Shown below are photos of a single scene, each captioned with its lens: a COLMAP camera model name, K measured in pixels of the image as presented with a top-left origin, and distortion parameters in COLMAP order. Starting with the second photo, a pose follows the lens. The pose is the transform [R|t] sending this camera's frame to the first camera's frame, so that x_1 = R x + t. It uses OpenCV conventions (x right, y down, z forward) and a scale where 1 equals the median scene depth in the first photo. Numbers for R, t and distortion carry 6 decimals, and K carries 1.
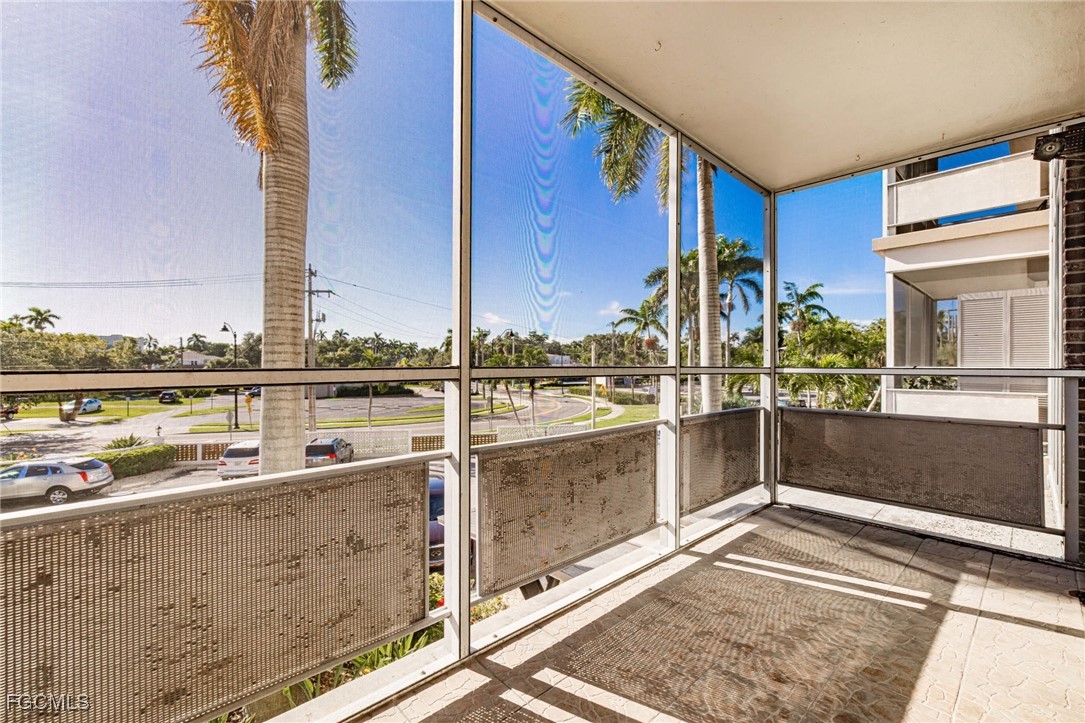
lens RADIAL K [[472.4, 0, 539.3], [0, 472.4, 362.7], [0, 0, 1]] dist [0.003226, -0.000551]
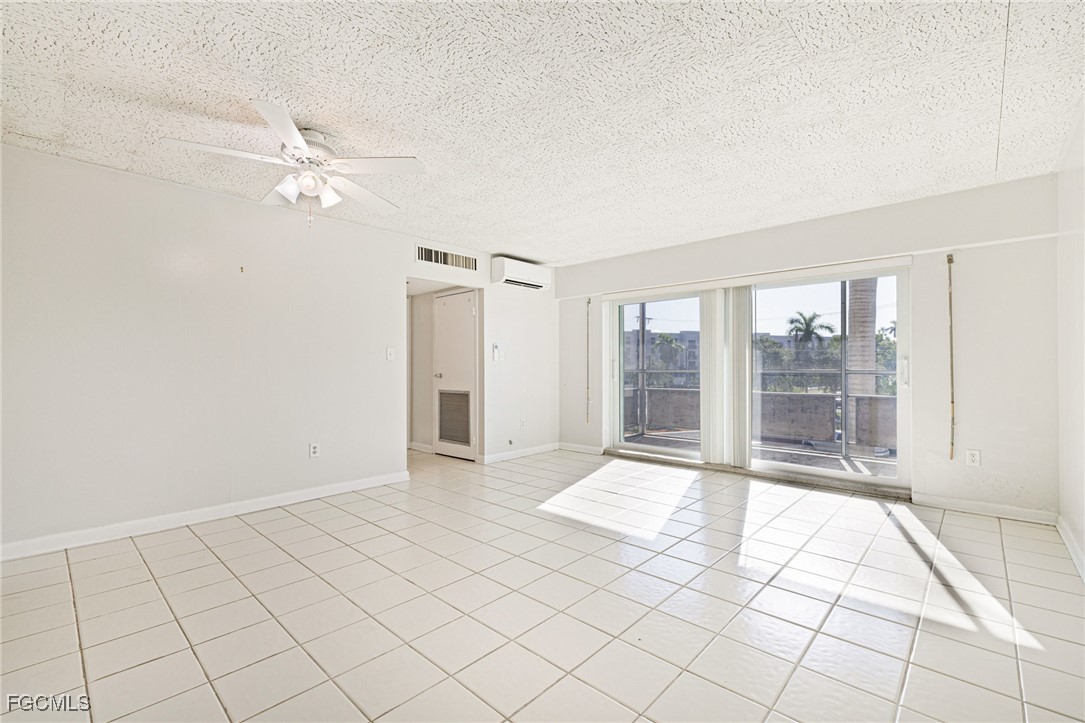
lens RADIAL K [[472.4, 0, 531.3], [0, 472.4, 363.8], [0, 0, 1]] dist [0.003226, -0.000551]
pose [[0.051656, -0.004812, -0.998653, 0.301677], [0.006182, 0.999971, -0.004498, -0.002412], [0.998646, -0.005942, 0.051684, -0.066712]]
